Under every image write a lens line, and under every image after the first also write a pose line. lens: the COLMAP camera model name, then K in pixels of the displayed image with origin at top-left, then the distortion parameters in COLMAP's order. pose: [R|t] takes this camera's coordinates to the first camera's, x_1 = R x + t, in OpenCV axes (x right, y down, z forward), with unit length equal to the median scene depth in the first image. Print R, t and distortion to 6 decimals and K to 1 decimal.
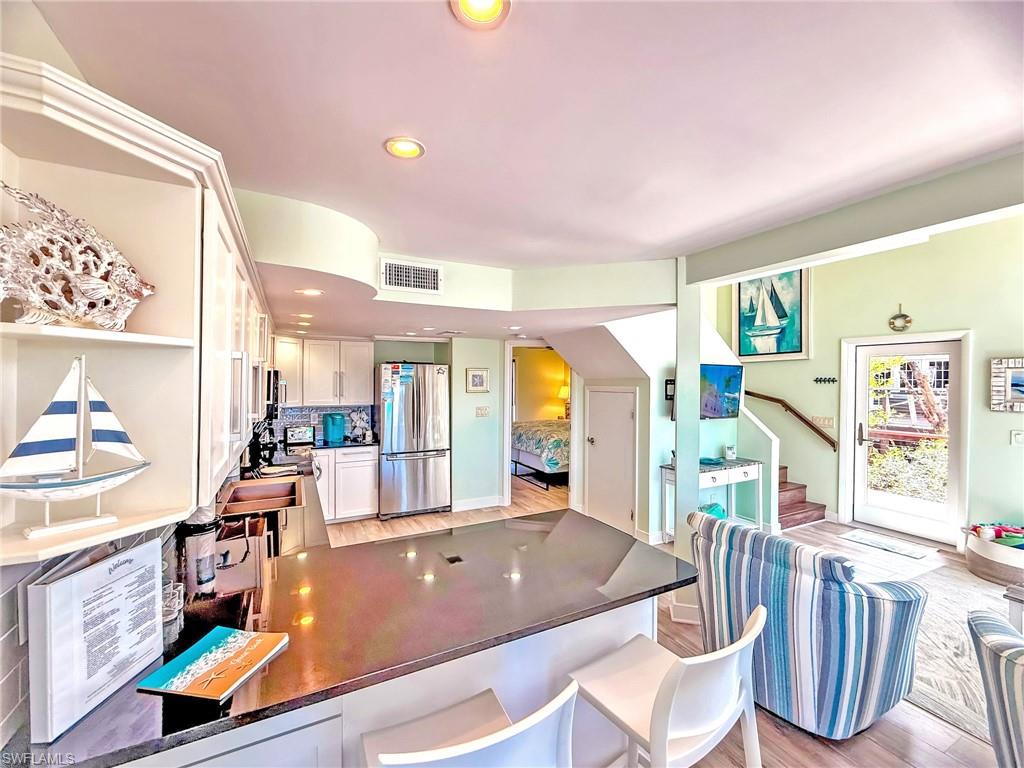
lens RADIAL K [[415.5, 0, 520.9], [0, 415.5, 385.9], [0, 0, 1]] dist [0.000319, -0.000376]
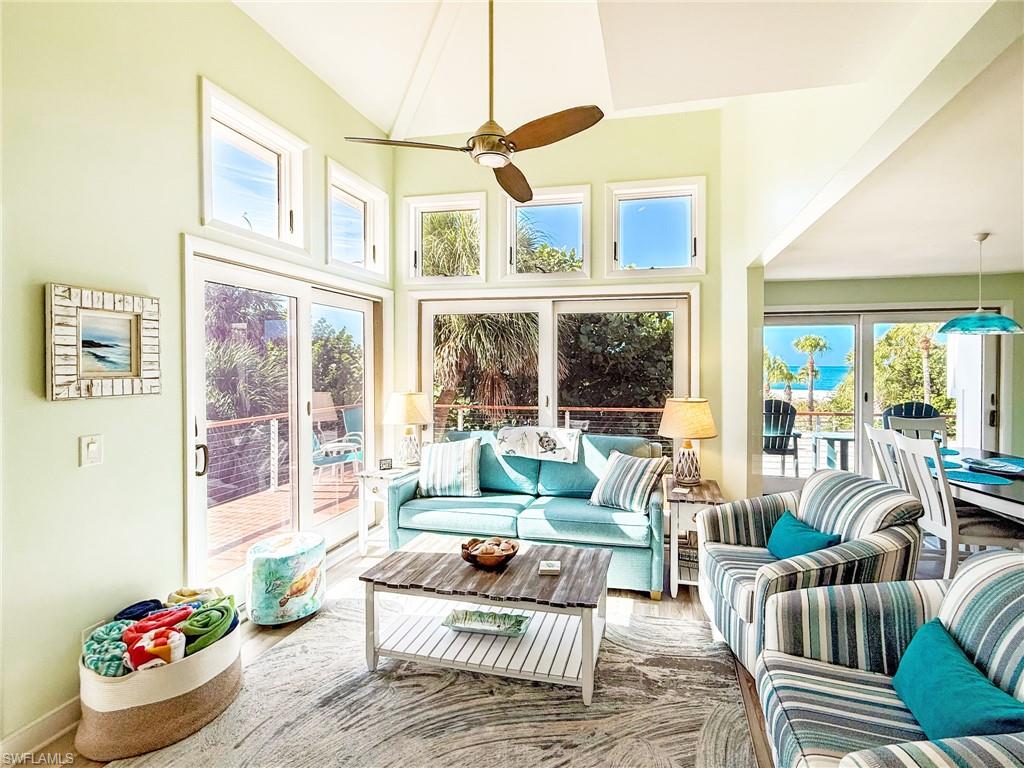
lens RADIAL K [[478.9, 0, 555.8], [0, 478.9, 367.0], [0, 0, 1]] dist [0.003043, -0.001969]
pose [[-0.777172, -0.003973, 0.629275, 0.386051], [0.000554, 0.999975, 0.006998, 0.020921], [-0.629288, 0.005787, -0.777151, 1.066091]]
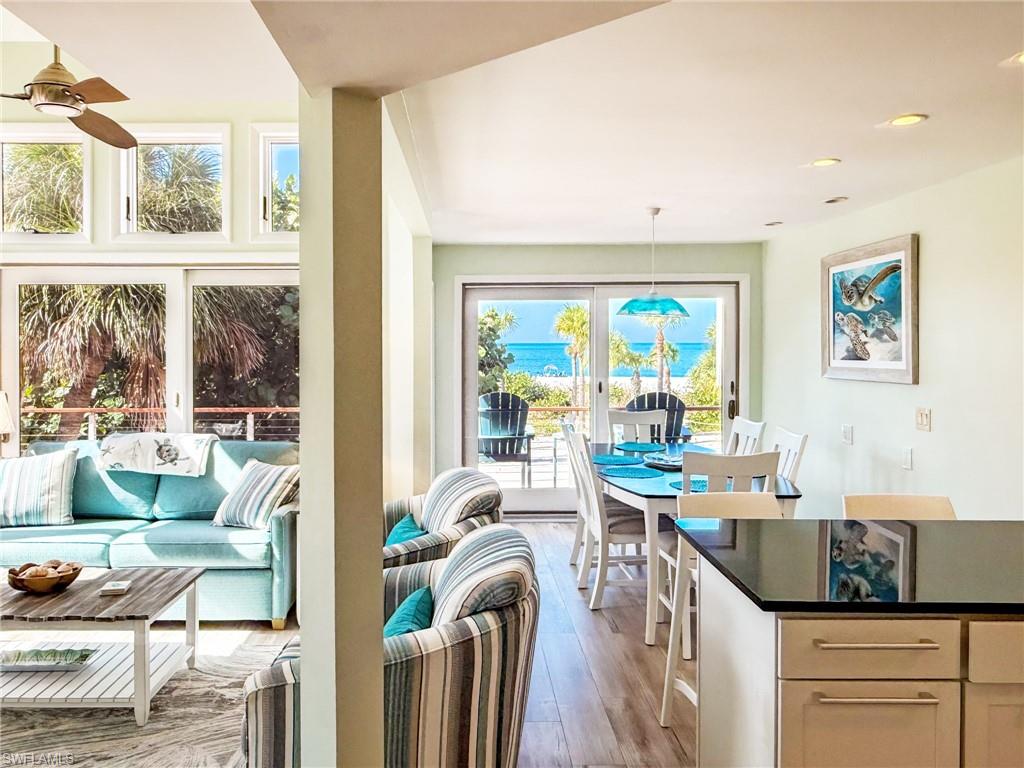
lens RADIAL K [[758.1, 0, 464.4], [0, 758.1, 344.3], [0, 0, 1]] dist [0.013575, -0.005307]
pose [[-0.881614, 0.000668, 0.471971, 0.001834], [0.004466, 0.999966, 0.006927, 0.001716], [-0.471951, 0.008215, -0.881587, 1.171188]]
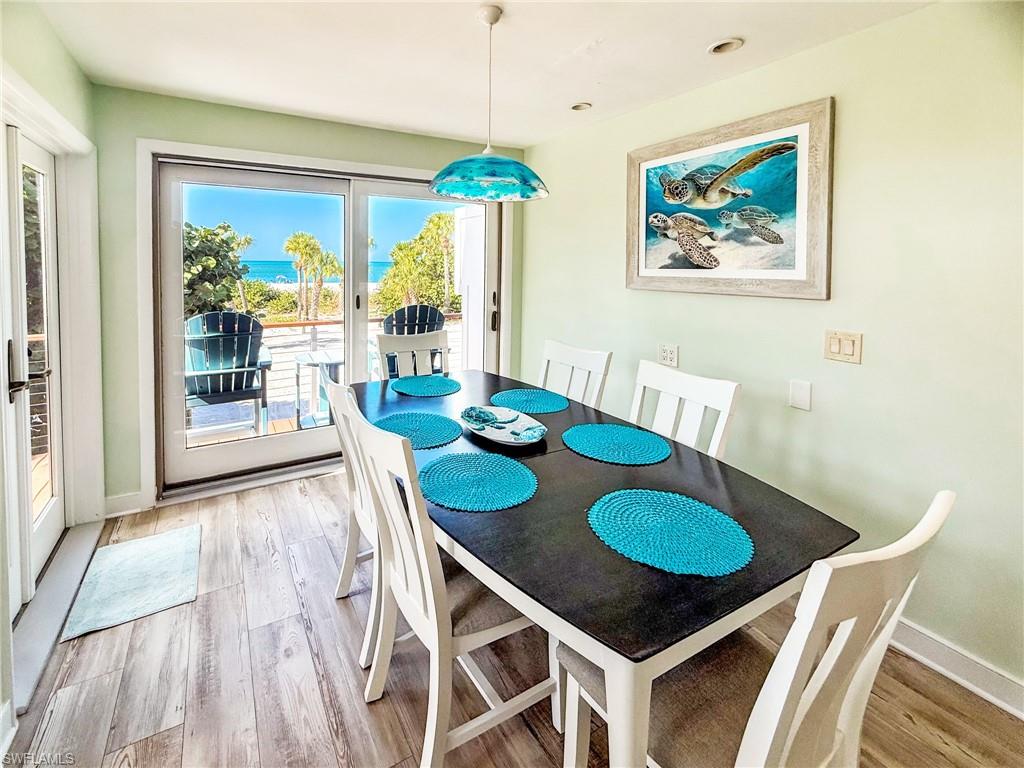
lens RADIAL K [[445.3, 0, 473.6], [0, 445.3, 278.7], [0, 0, 1]] dist [0.001367, -0.000500]
pose [[-0.999436, -0.009686, -0.032148, 0.363022], [-0.010987, 0.999118, 0.040528, 0.033246], [0.031727, 0.040859, -0.998661, 0.325796]]
